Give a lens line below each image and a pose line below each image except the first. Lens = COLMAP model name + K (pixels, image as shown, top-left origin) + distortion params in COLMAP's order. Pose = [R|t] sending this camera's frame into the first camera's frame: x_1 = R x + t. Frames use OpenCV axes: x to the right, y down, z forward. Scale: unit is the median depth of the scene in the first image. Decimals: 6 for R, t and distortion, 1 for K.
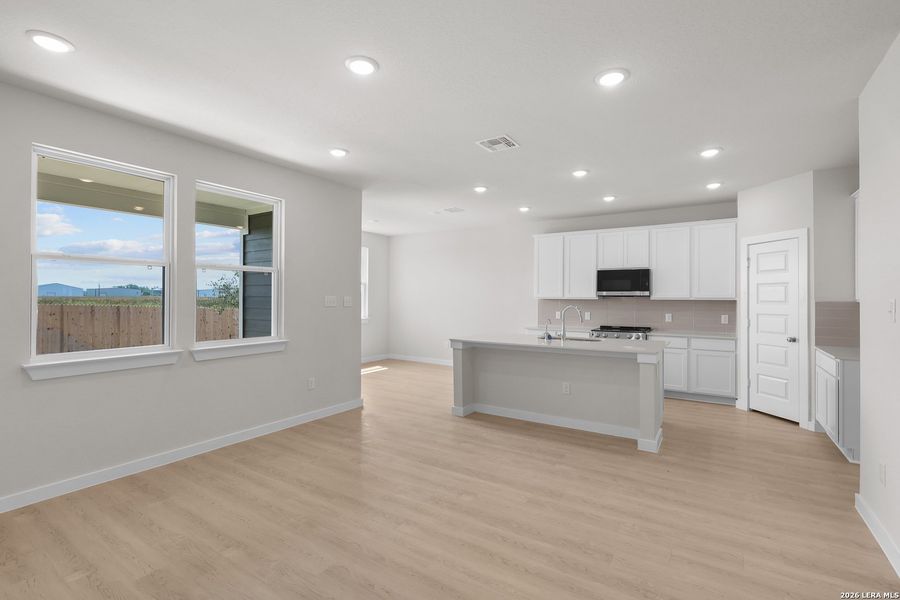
lens RADIAL K [[417.6, 0, 453.1], [0, 417.6, 296.0], [0, 0, 1]] dist [-0.002394, 0.000068]
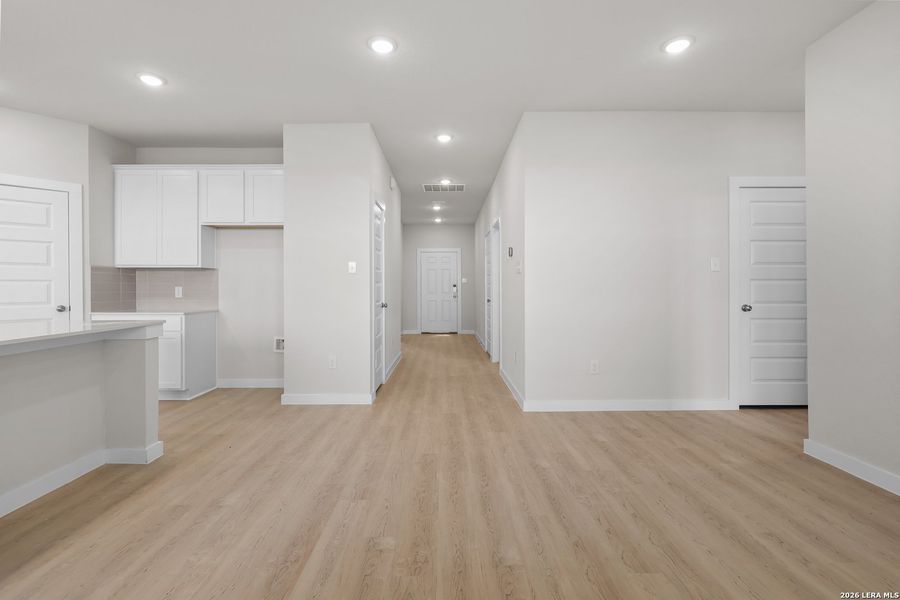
lens RADIAL K [[412.2, 0, 450.8], [0, 412.2, 289.6], [0, 0, 1]] dist [-0.000215, 0.000020]
pose [[-0.552620, -0.002653, 0.833429, -0.337093], [-0.001766, 0.999996, 0.002013, 0.061182], [-0.833431, -0.000360, -0.552623, 0.787901]]
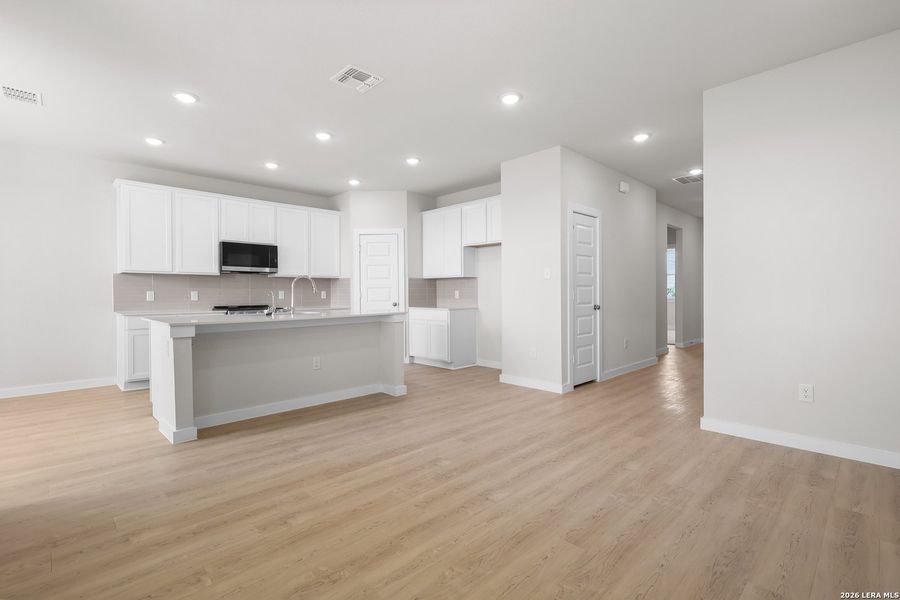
lens RADIAL K [[417.6, 0, 453.1], [0, 417.6, 296.0], [0, 0, 1]] dist [-0.002394, 0.000068]
pose [[0.213971, -0.010911, 0.976779, -0.548410], [0.002186, 0.999940, 0.010691, 0.060017], [-0.976837, -0.000152, 0.213983, 0.485367]]
